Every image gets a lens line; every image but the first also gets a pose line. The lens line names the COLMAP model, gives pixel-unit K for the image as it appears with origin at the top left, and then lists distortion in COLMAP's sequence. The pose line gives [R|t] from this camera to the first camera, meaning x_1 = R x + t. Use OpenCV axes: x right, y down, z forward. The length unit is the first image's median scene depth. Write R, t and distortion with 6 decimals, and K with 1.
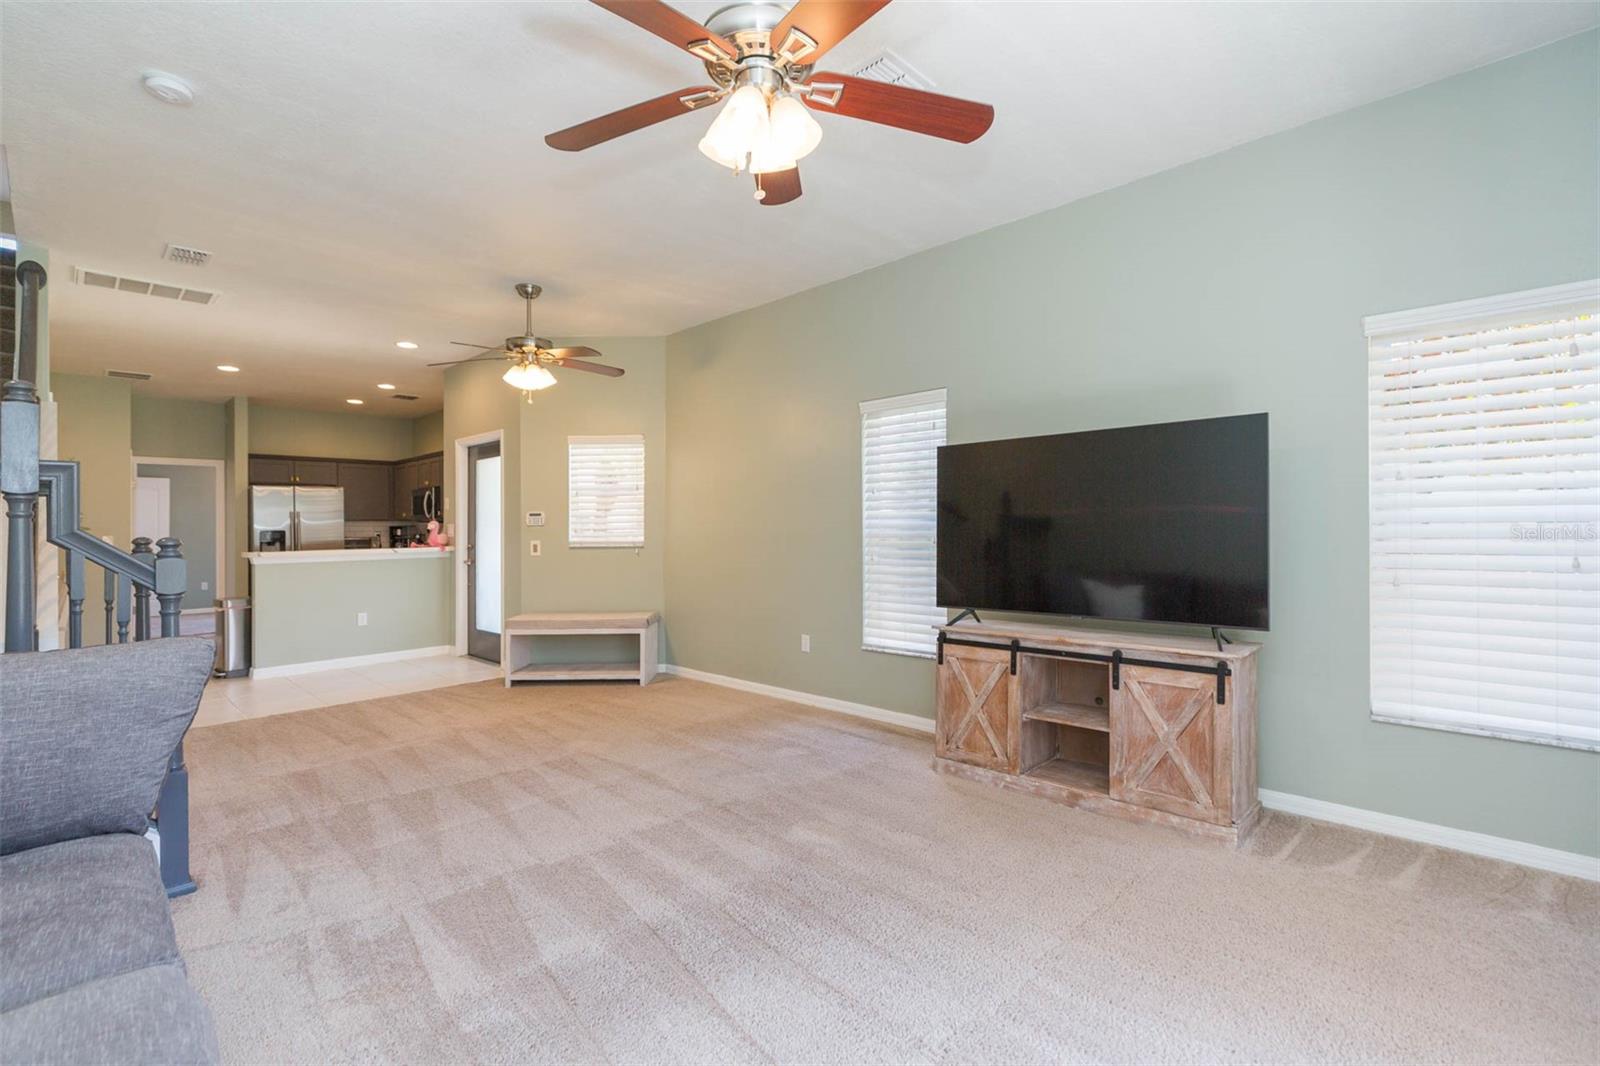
lens RADIAL K [[723.6, 0, 811.5], [0, 723.6, 530.5], [0, 0, 1]] dist [0.002549, -0.000648]
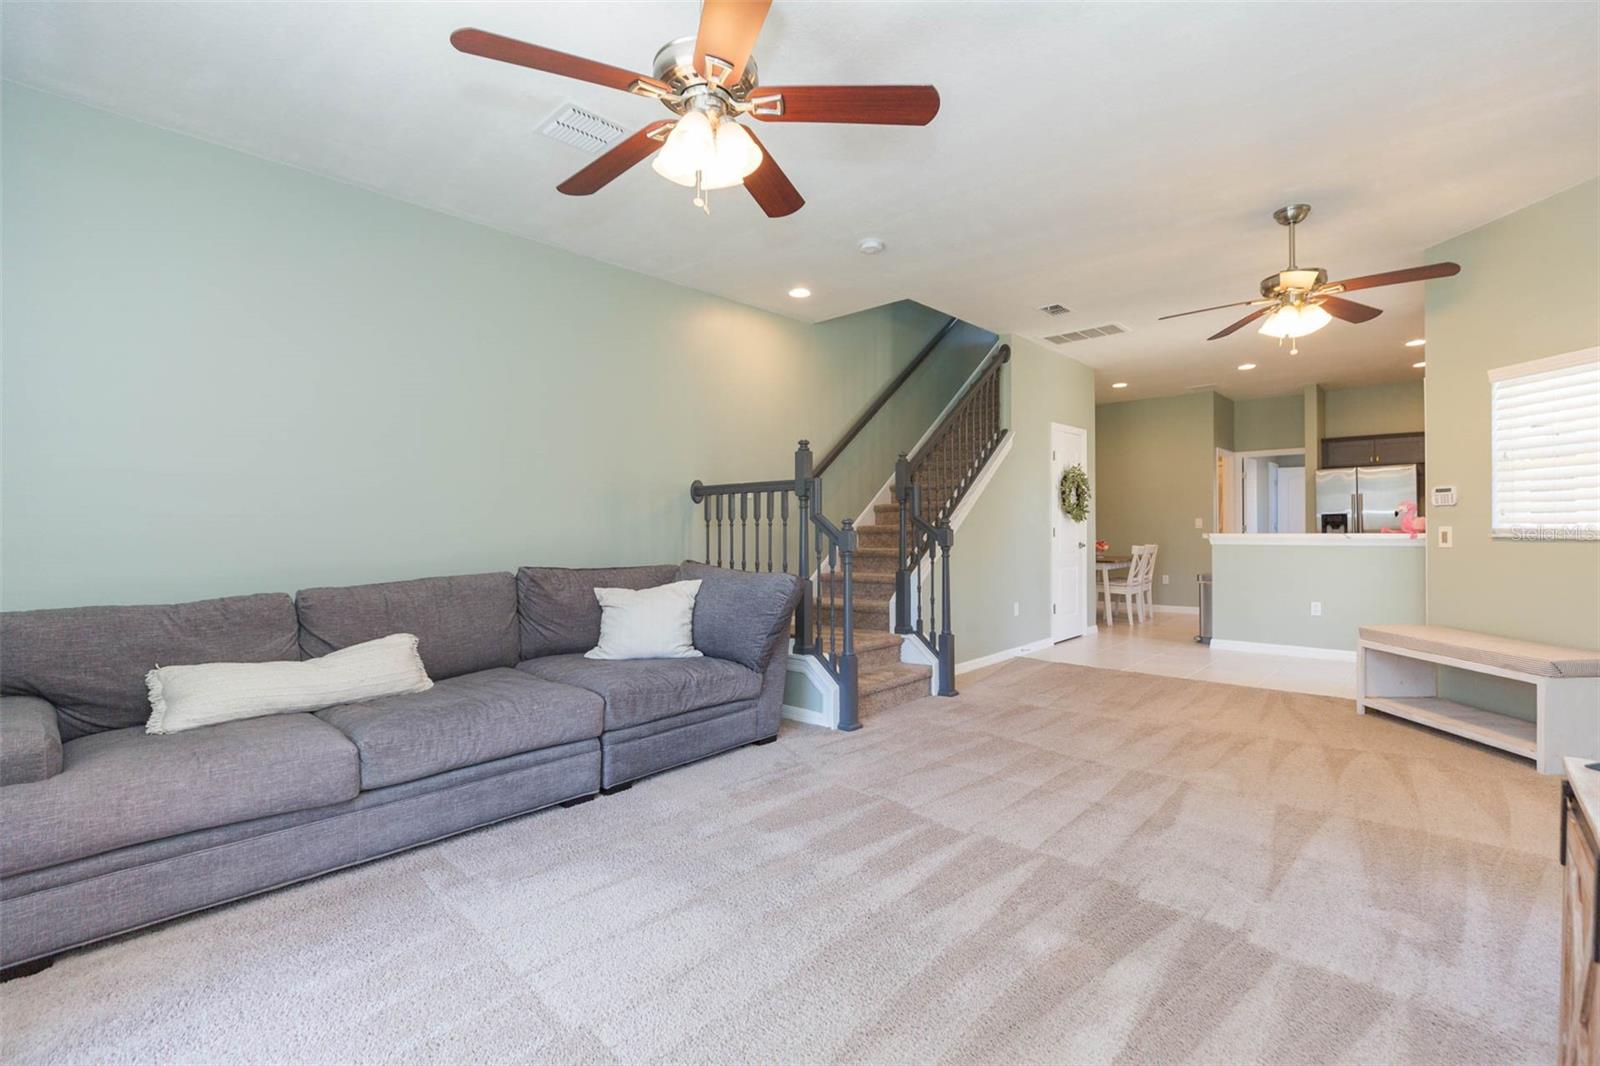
lens RADIAL K [[723.6, 0, 805.8], [0, 723.6, 517.8], [0, 0, 1]] dist [0.002549, -0.000648]
pose [[0.000244, 0.001998, -0.999998, 0.339179], [0.003695, 0.999991, 0.001999, 0.001913], [0.999993, -0.003695, 0.000236, 0.377162]]
